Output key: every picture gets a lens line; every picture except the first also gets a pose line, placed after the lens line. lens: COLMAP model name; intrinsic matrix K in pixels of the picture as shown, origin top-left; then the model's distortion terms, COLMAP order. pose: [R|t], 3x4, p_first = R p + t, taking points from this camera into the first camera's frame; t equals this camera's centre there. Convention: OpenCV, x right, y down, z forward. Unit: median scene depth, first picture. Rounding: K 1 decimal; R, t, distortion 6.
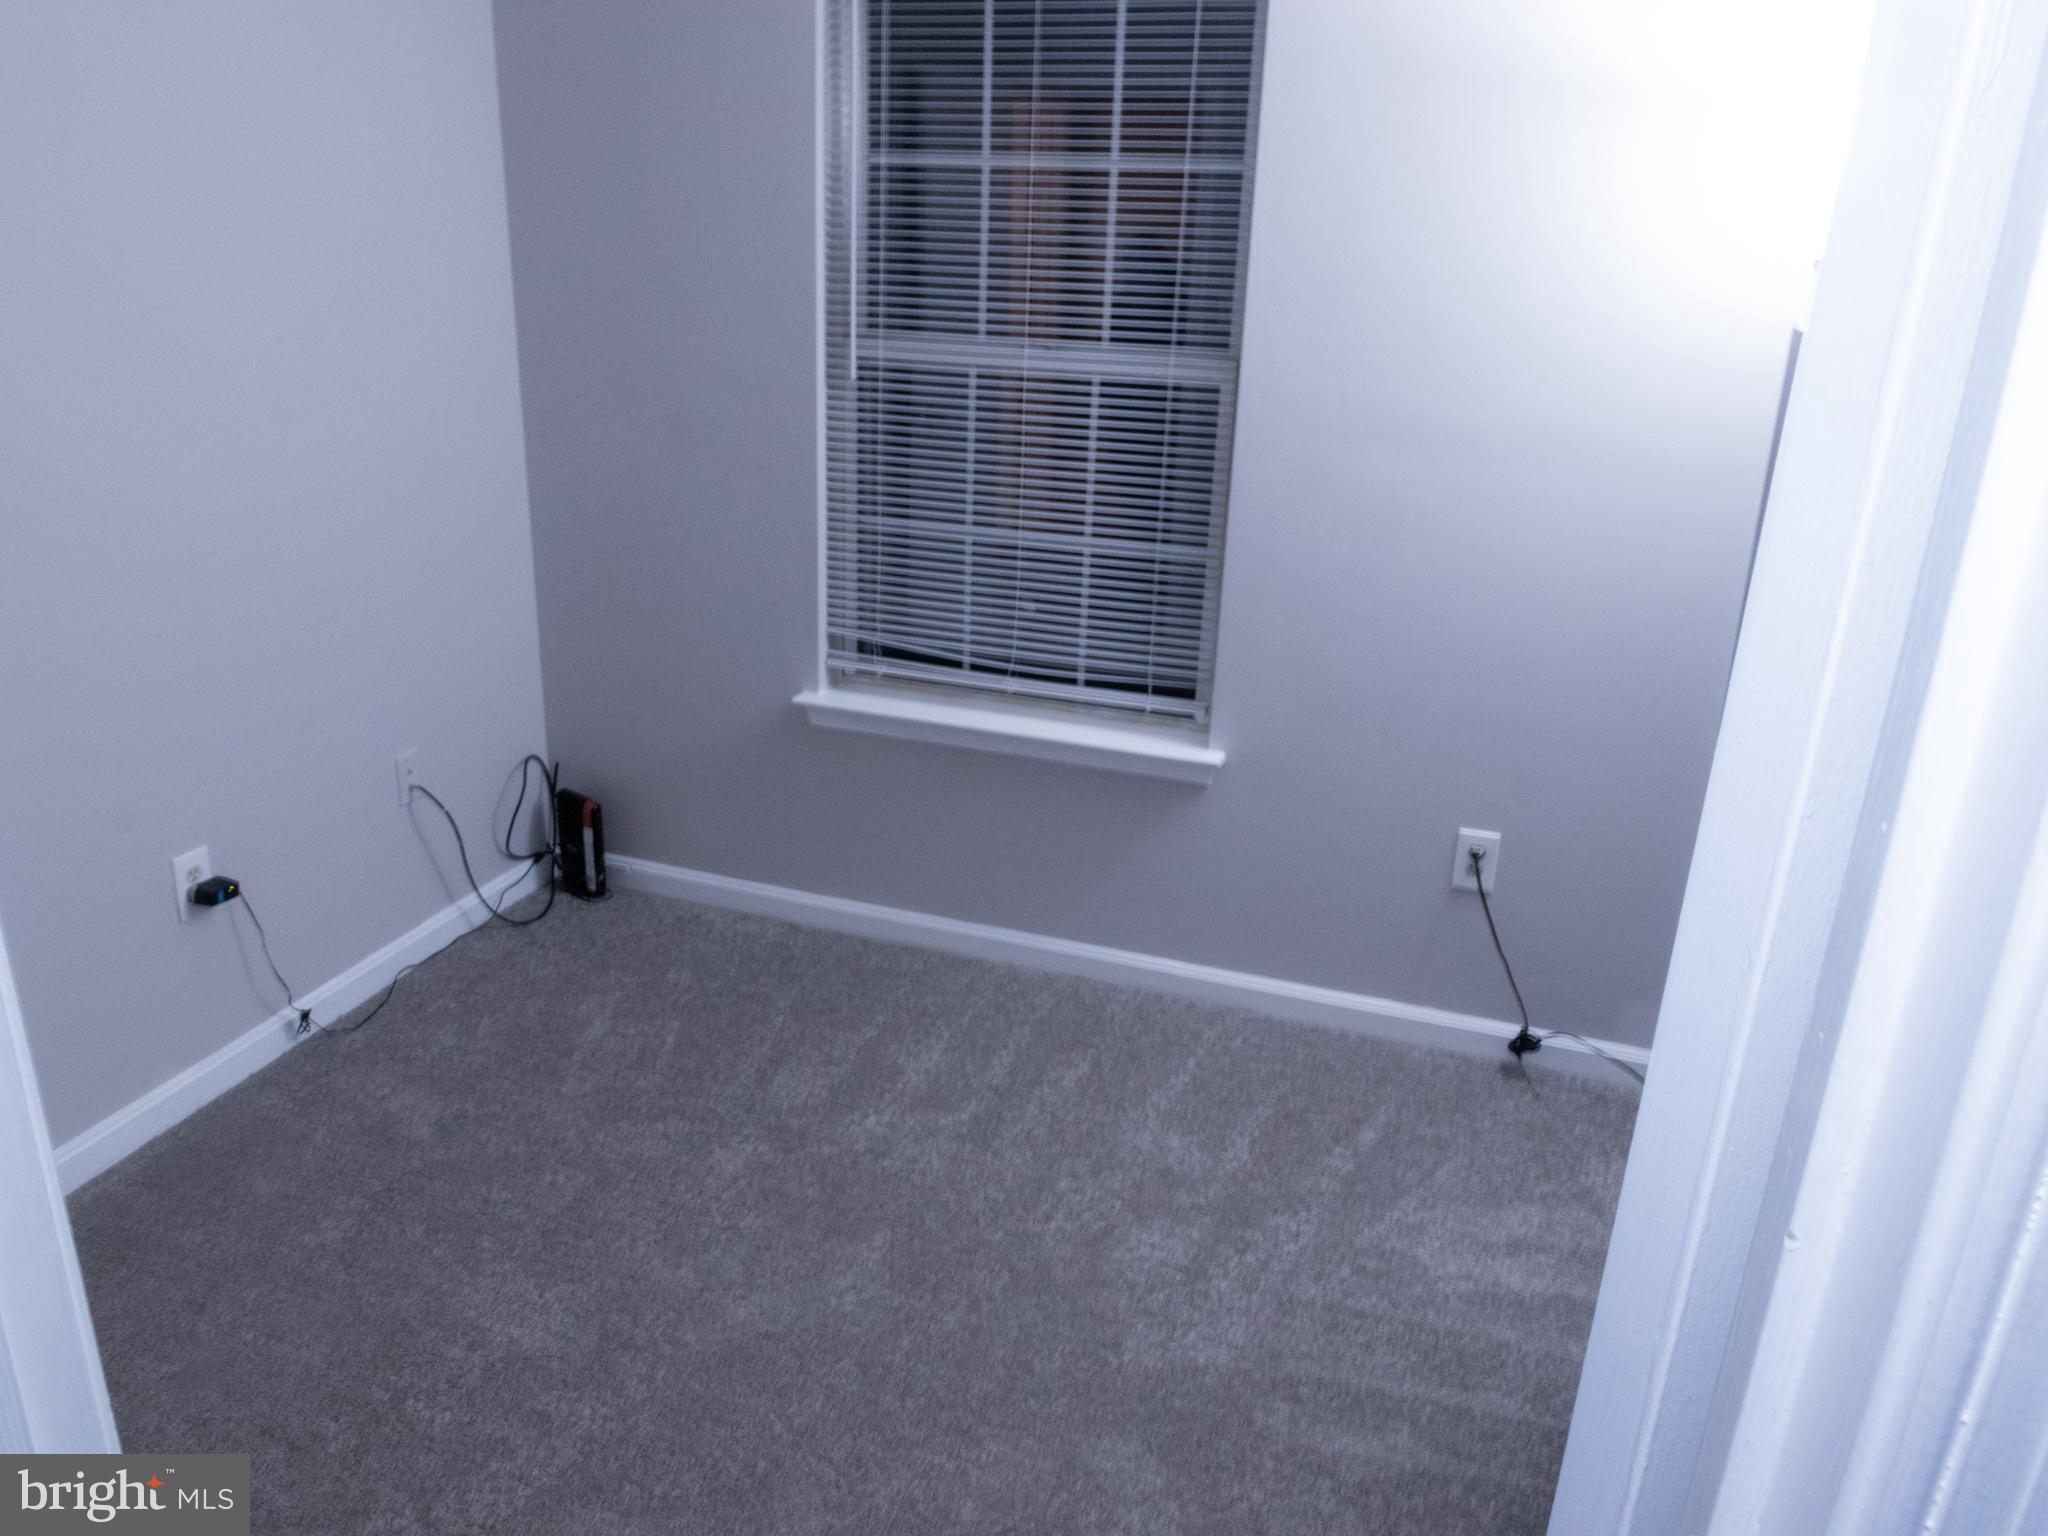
lens RADIAL K [[1522.2, 0, 1024.0], [0, 1522.2, 768.0], [0, 0, 1]] dist [-0.007570, -0.004112]
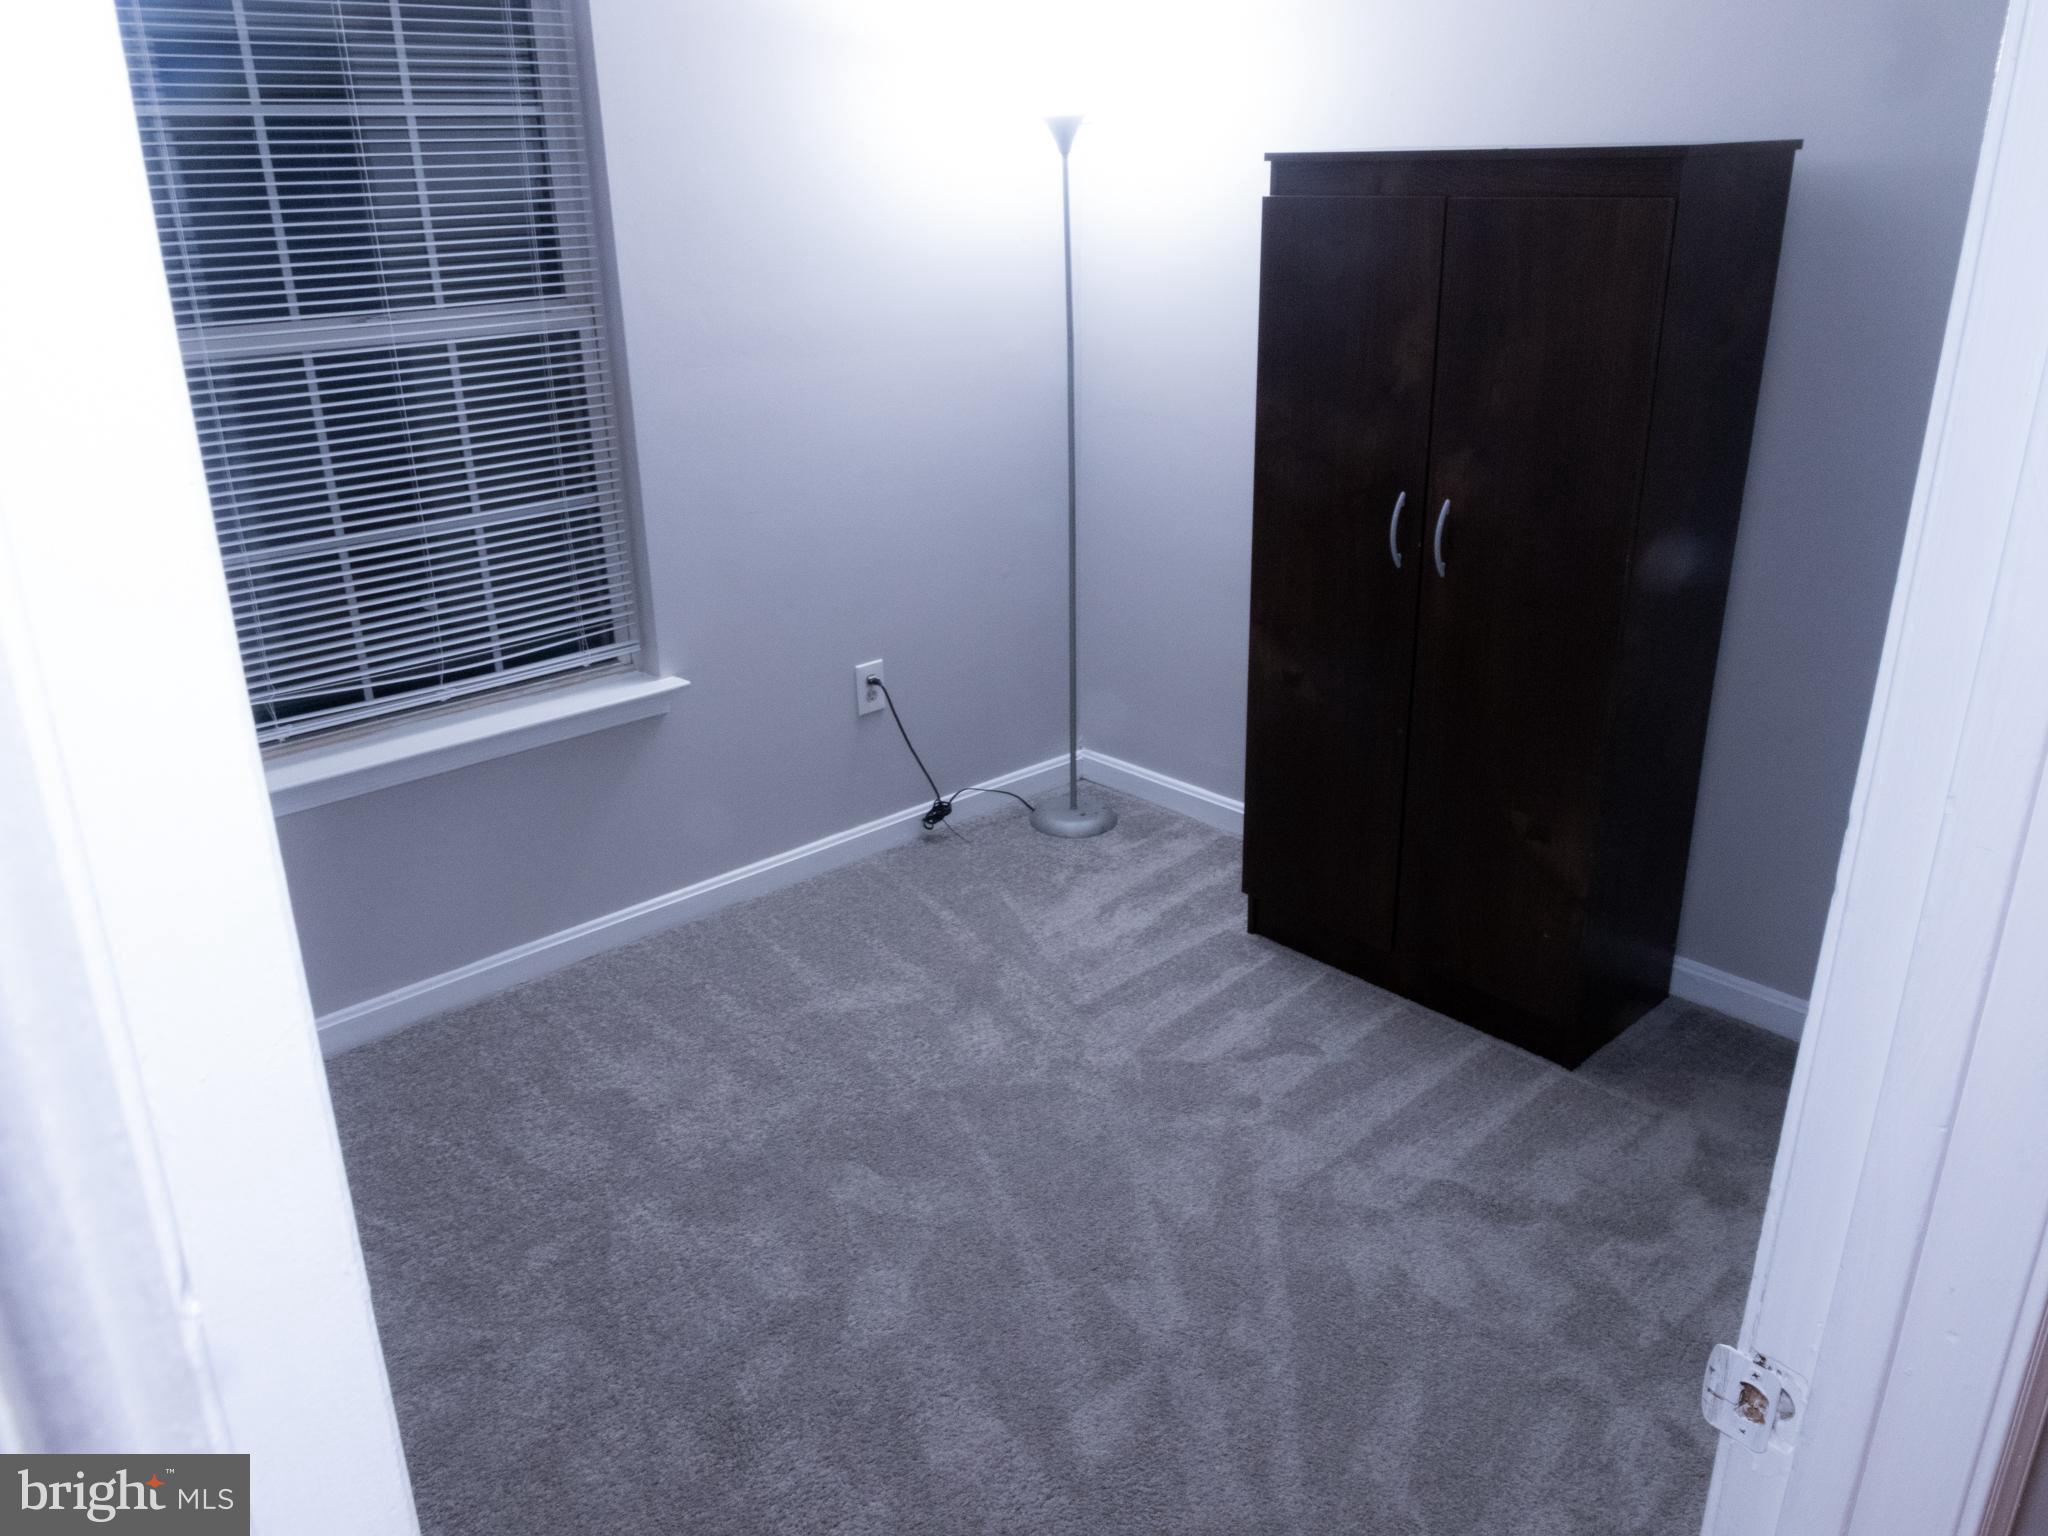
lens RADIAL K [[1552.7, 0, 1024.0], [0, 1552.7, 768.0], [0, 0, 1]] dist [0.003231, 0.000133]
pose [[0.468246, -0.362082, 0.806004, -0.641448], [0.337434, 0.916325, 0.215610, -0.101719], [-0.816630, 0.171014, 0.551244, 0.227723]]
